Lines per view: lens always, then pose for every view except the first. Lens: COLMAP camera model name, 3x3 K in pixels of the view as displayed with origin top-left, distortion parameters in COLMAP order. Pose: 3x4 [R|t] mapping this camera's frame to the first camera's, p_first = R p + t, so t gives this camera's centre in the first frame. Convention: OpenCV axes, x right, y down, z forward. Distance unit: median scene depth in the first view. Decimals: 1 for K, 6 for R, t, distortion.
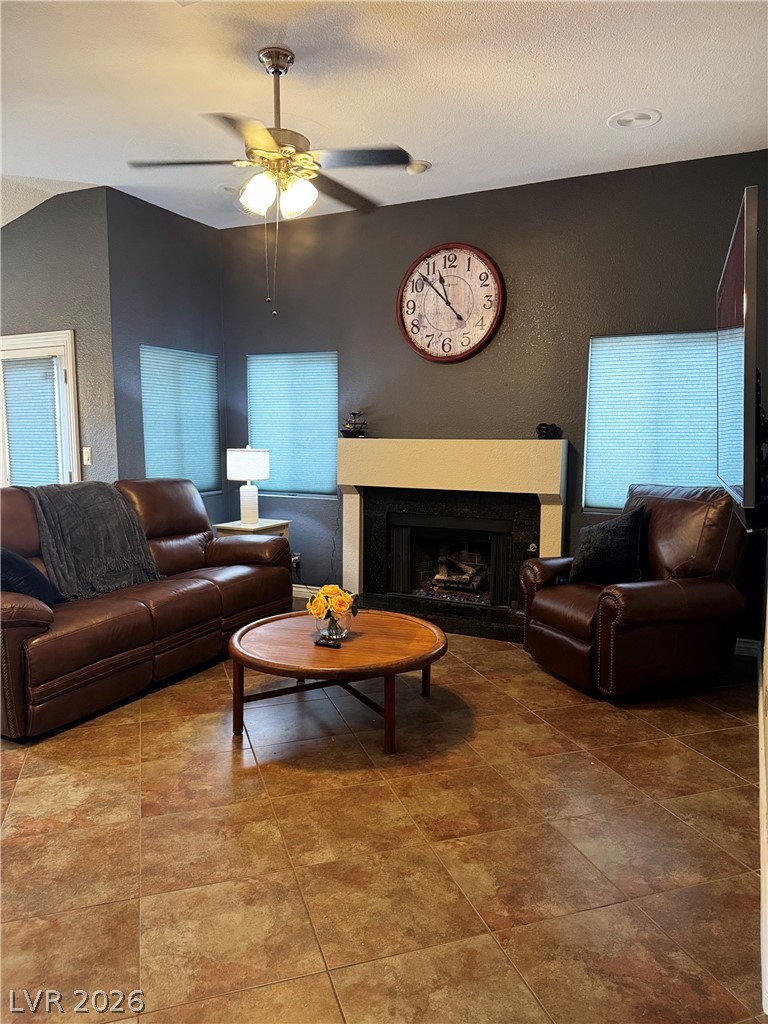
lens RADIAL K [[721.2, 0, 378.4], [0, 721.2, 510.6], [0, 0, 1]] dist [0.074504, -0.086063]
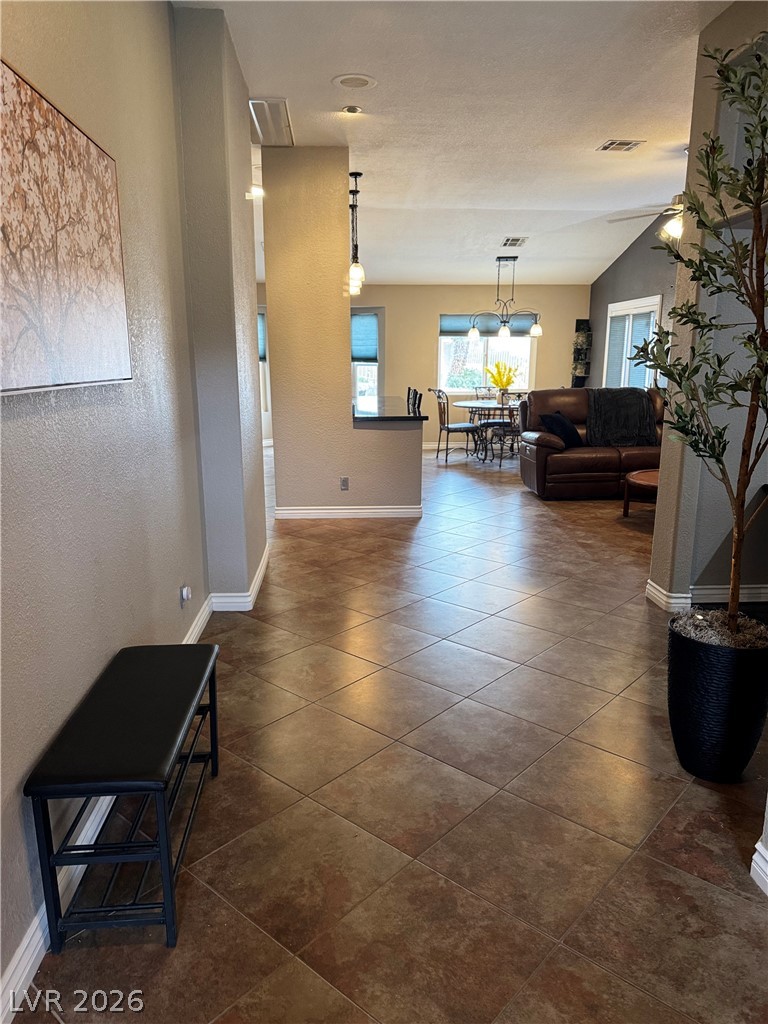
lens RADIAL K [[721.2, 0, 378.4], [0, 721.2, 510.6], [0, 0, 1]] dist [0.074504, -0.086063]
pose [[0.500314, 0.176552, -0.847653, 1.394202], [-0.089048, 0.984291, 0.152452, 0.064545], [0.861253, -0.000792, 0.508176, -0.699454]]
